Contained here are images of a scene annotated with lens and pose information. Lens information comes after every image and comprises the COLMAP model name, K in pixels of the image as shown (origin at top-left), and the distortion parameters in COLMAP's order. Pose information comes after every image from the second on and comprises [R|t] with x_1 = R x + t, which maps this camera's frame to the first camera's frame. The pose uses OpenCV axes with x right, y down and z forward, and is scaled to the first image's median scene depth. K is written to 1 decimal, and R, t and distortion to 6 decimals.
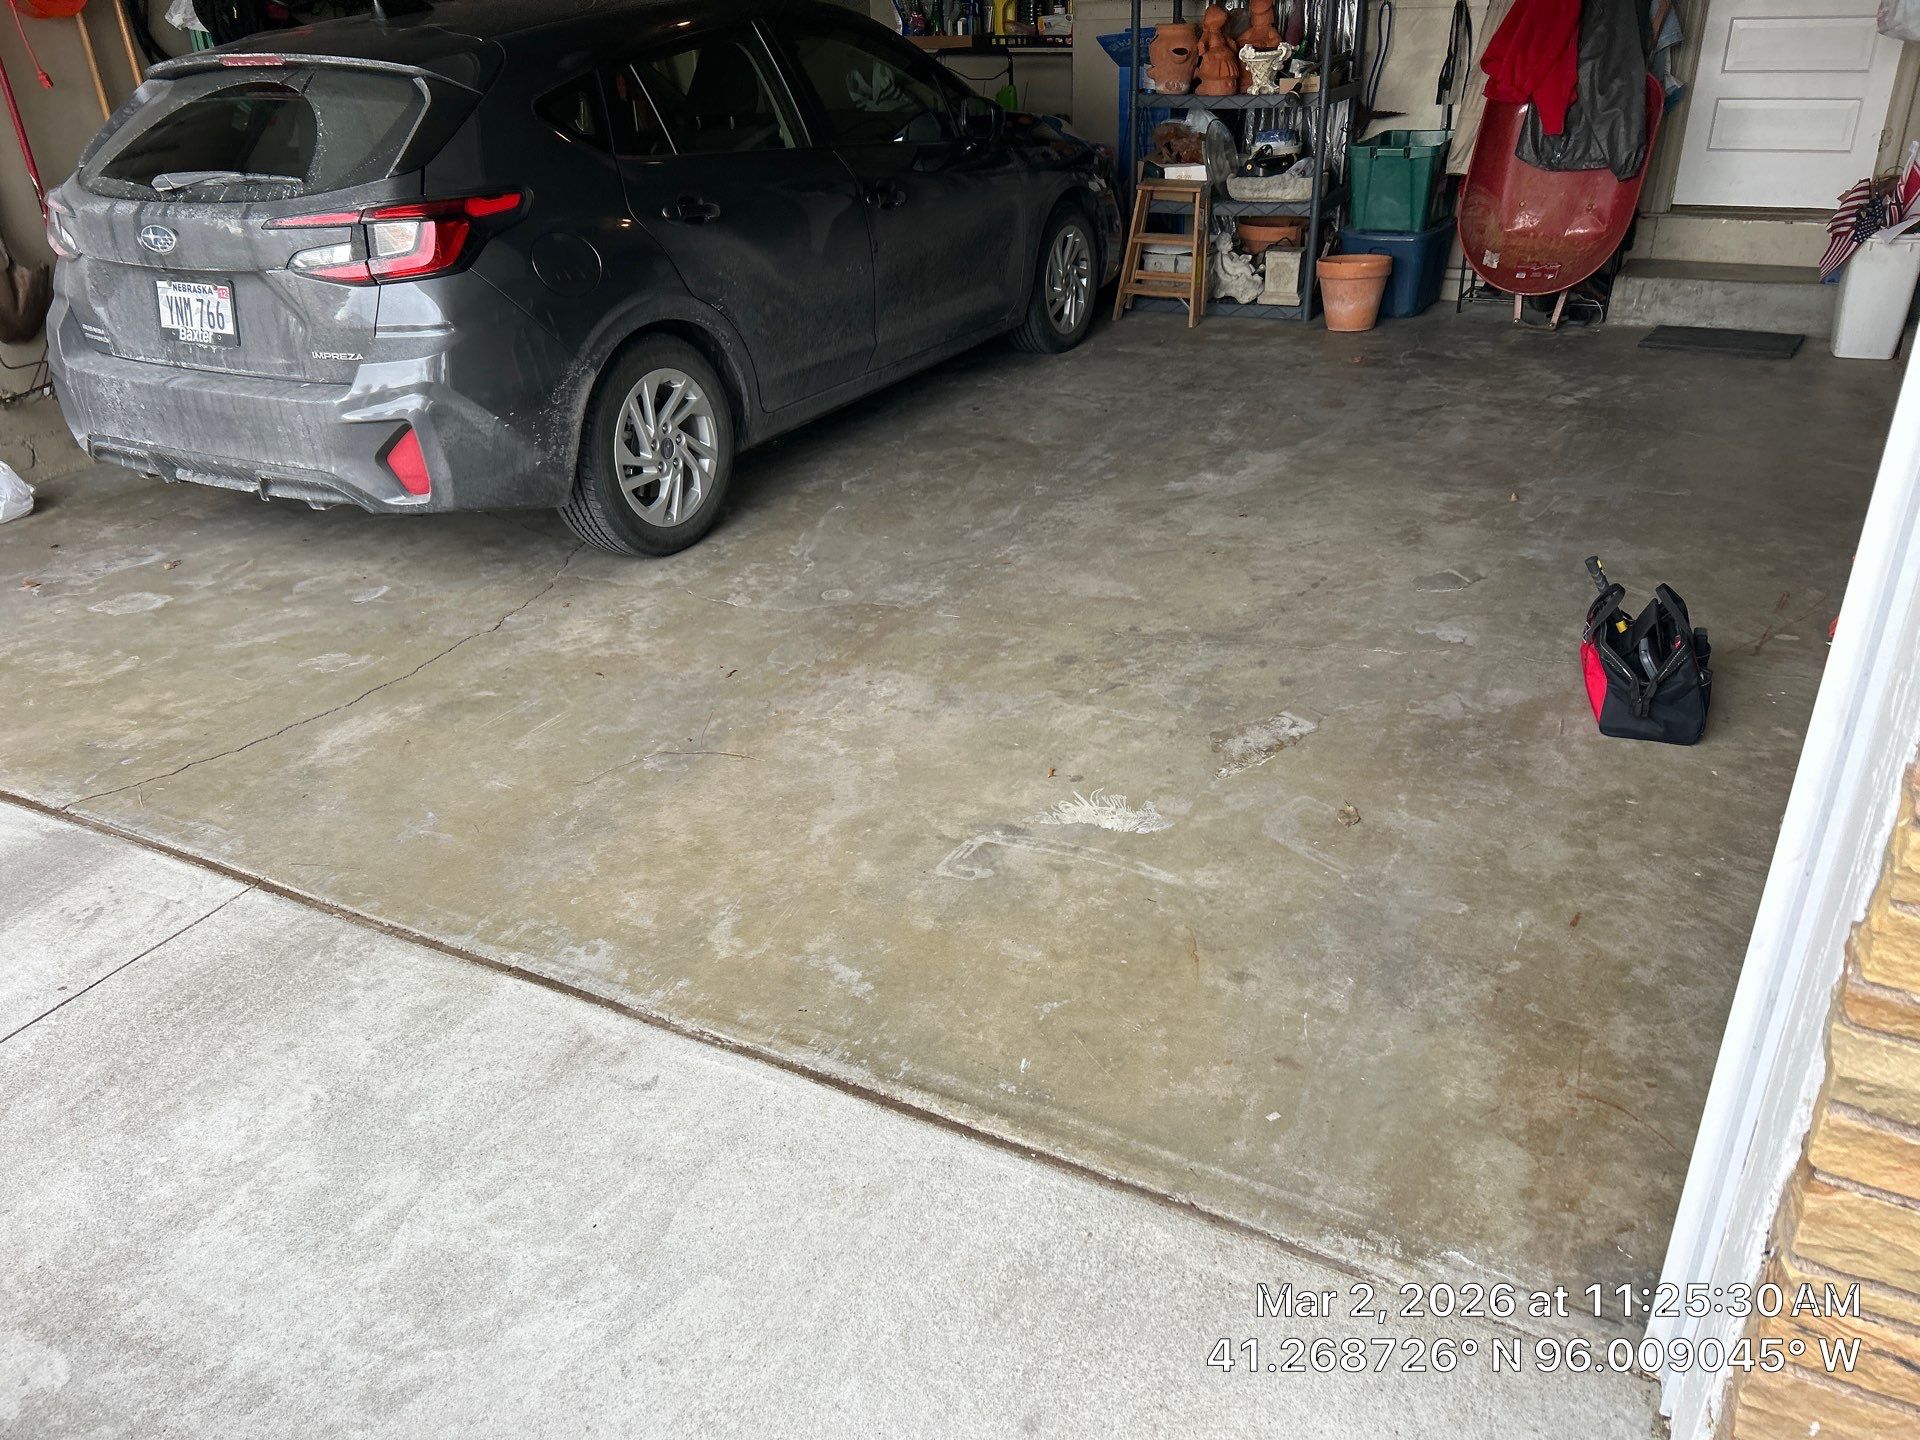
lens RADIAL K [[1435.6, 0, 956.8], [0, 1435.6, 731.9], [0, 0, 1]] dist [0.056207, -0.054894]
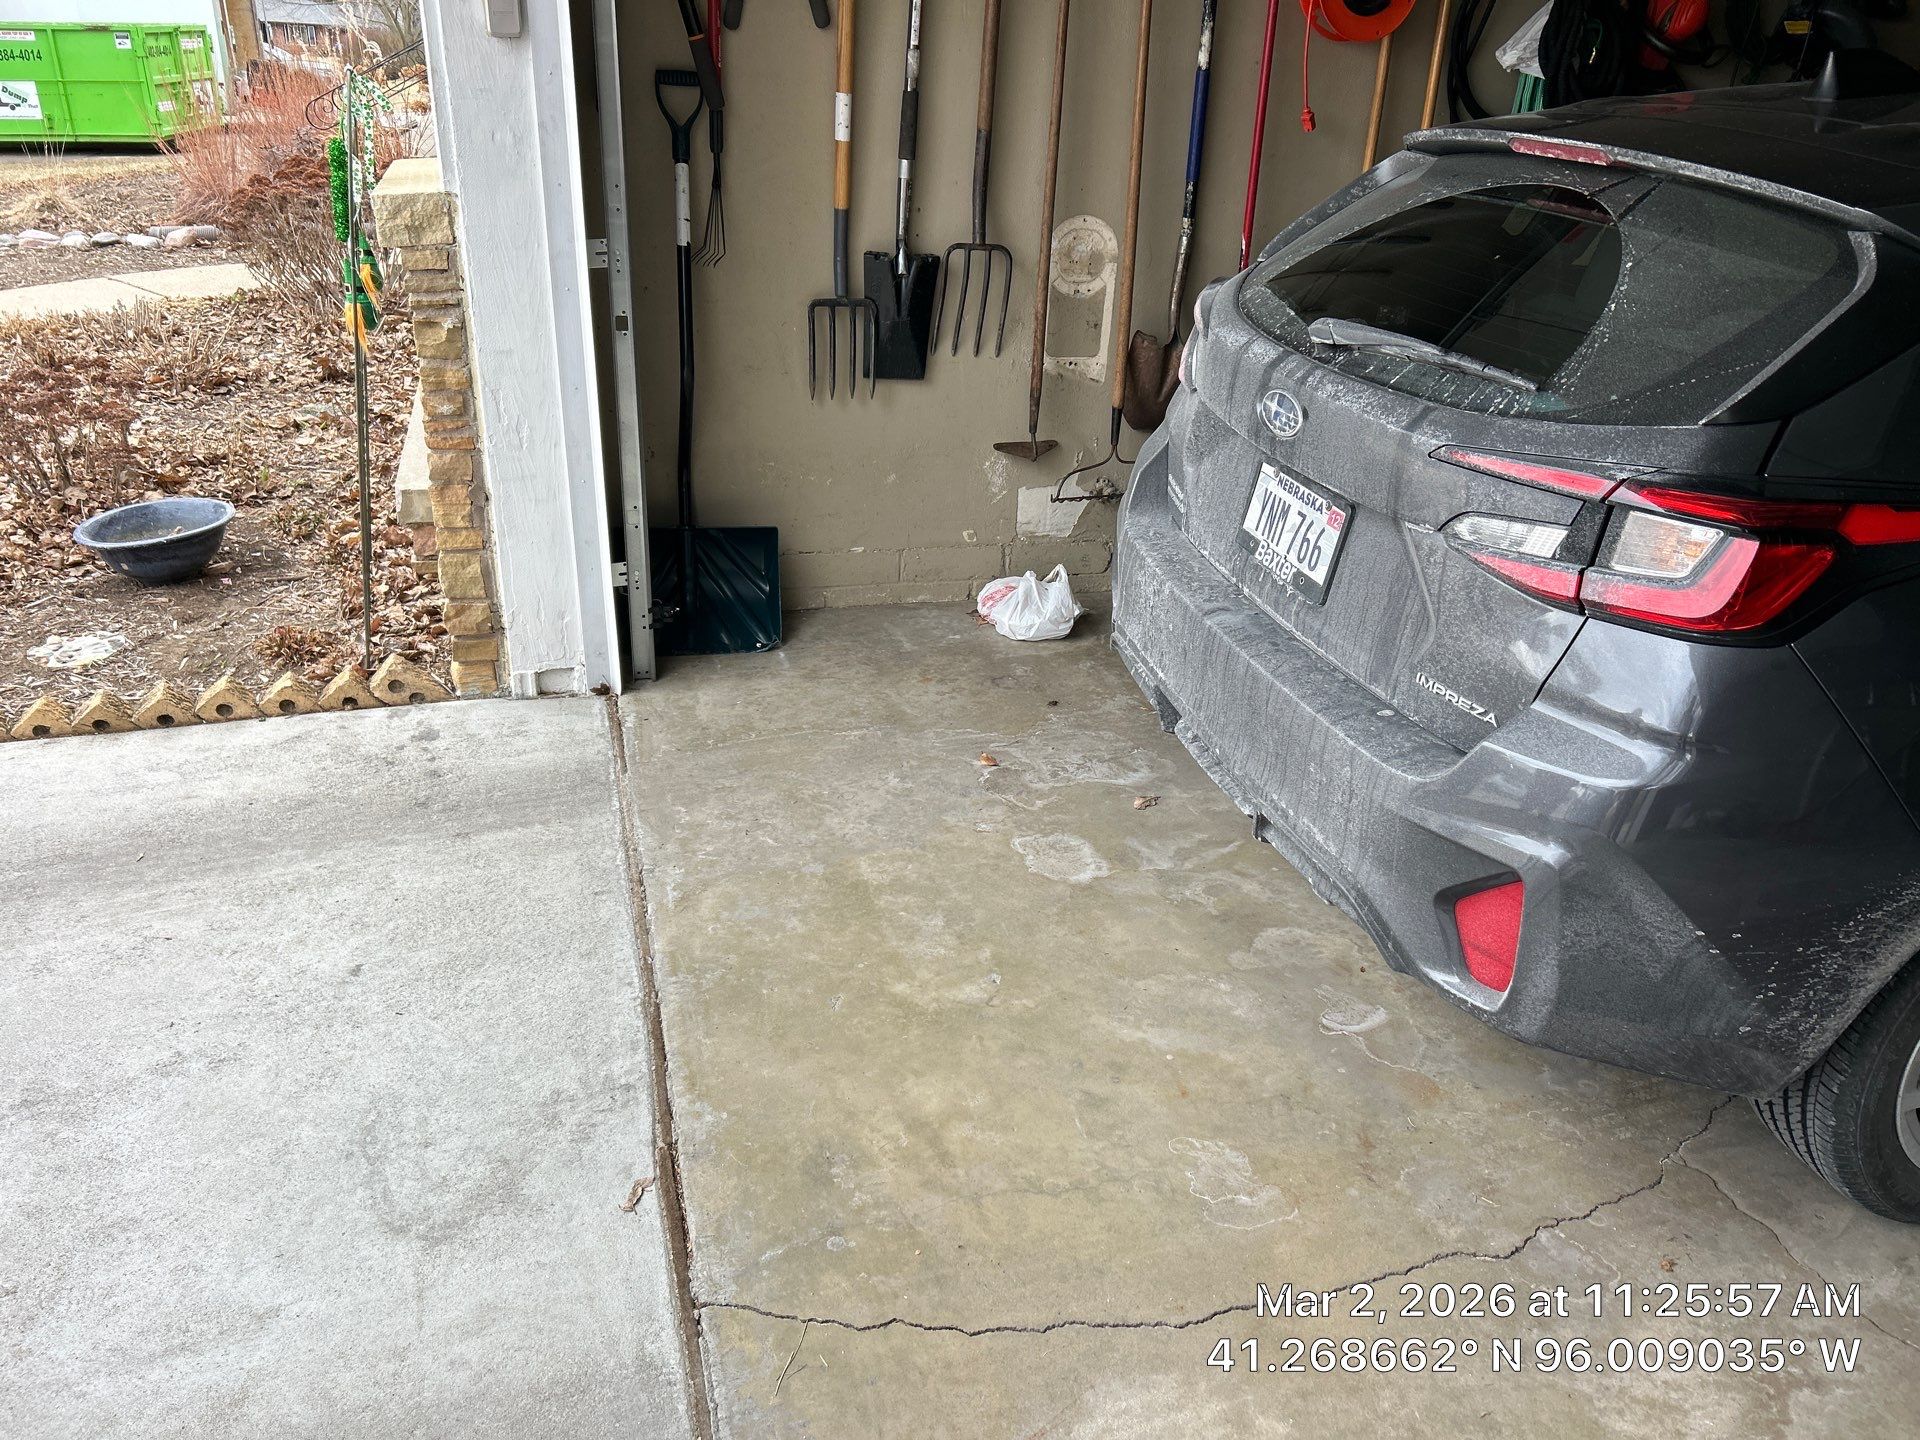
lens RADIAL K [[1437.7, 0, 954.1], [0, 1437.7, 713.4], [0, 0, 1]] dist [0.054435, -0.058200]
pose [[0.682366, 0.376882, -0.626368, -0.209977], [-0.393152, 0.911584, 0.120195, -0.240256], [0.616286, 0.164241, 0.770205, 0.460511]]
